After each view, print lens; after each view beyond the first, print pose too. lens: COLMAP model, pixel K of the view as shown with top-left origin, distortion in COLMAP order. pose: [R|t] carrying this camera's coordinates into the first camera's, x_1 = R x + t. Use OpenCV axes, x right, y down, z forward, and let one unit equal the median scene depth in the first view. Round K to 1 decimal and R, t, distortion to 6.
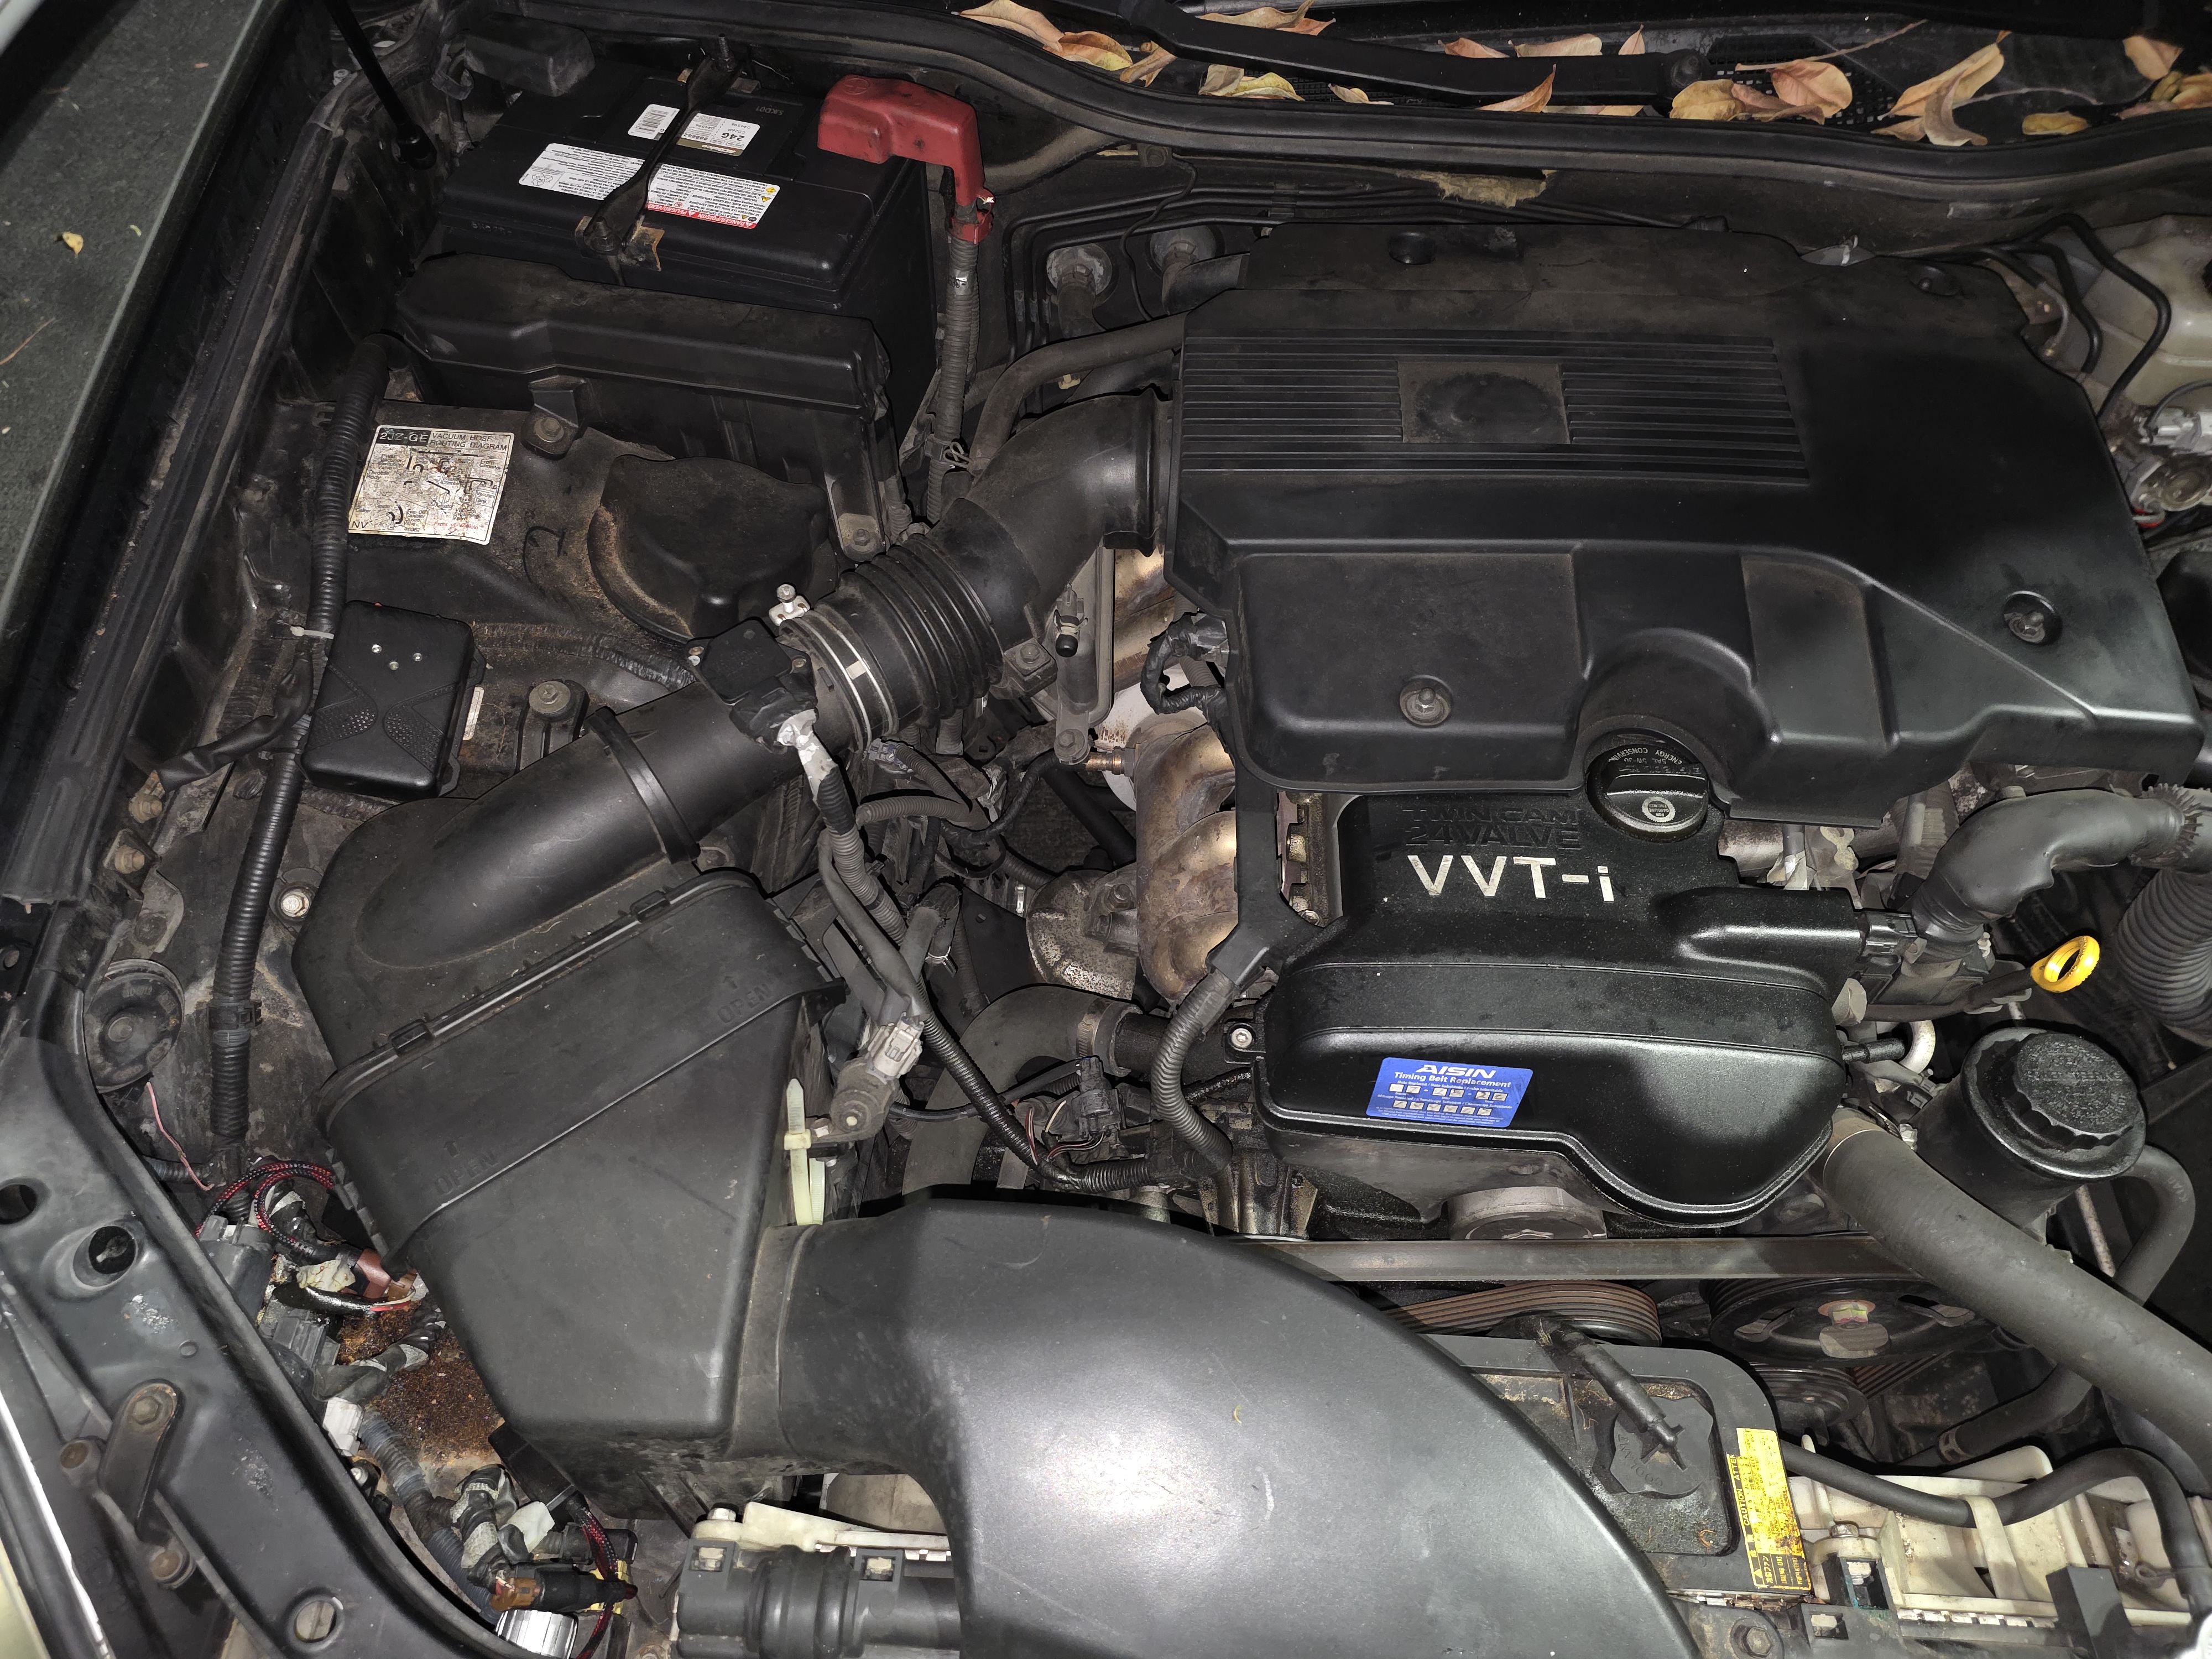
lens RADIAL K [[1473.9, 0, 1090.7], [0, 1473.9, 850.0], [0, 0, 1]] dist [0.064647, -0.040443]
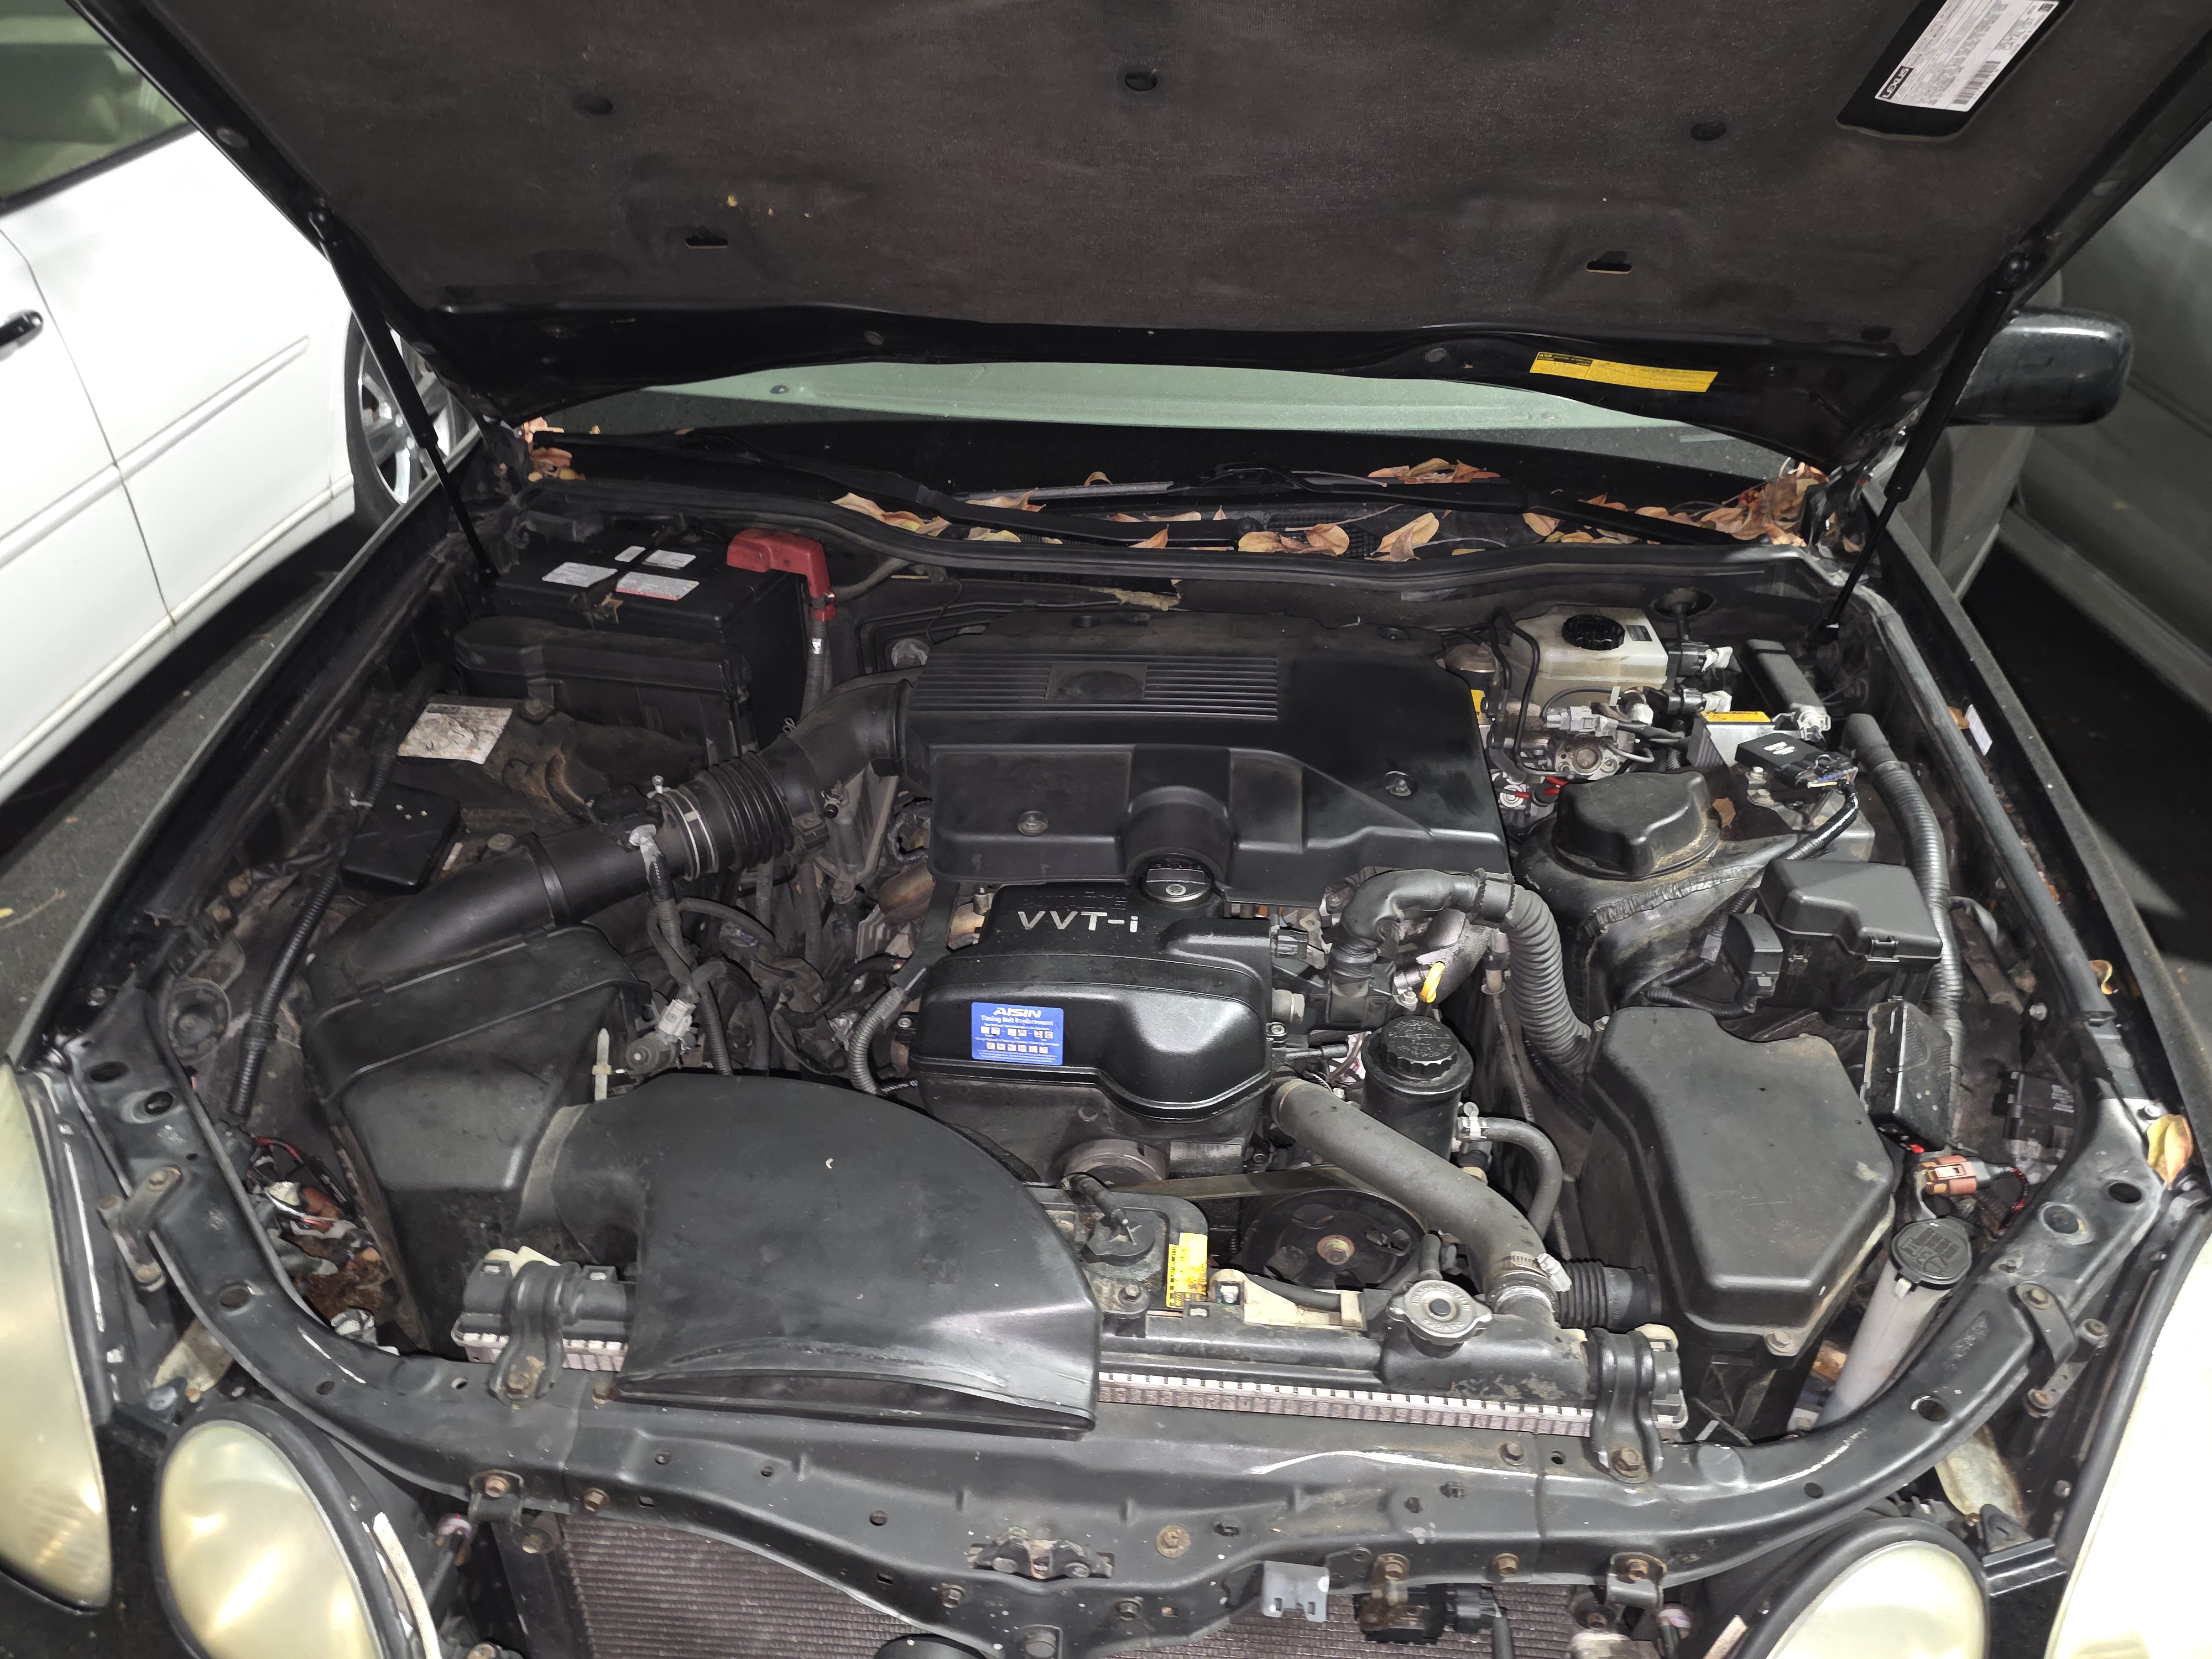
lens RADIAL K [[1473.9, 0, 1112.7], [0, 1473.9, 817.5], [0, 0, 1]] dist [0.064647, -0.040443]
pose [[0.999660, 0.000181, -0.026088, 0.308911], [-0.010109, 0.924540, -0.380952, 0.441007], [0.024050, 0.381086, 0.924227, -0.434238]]
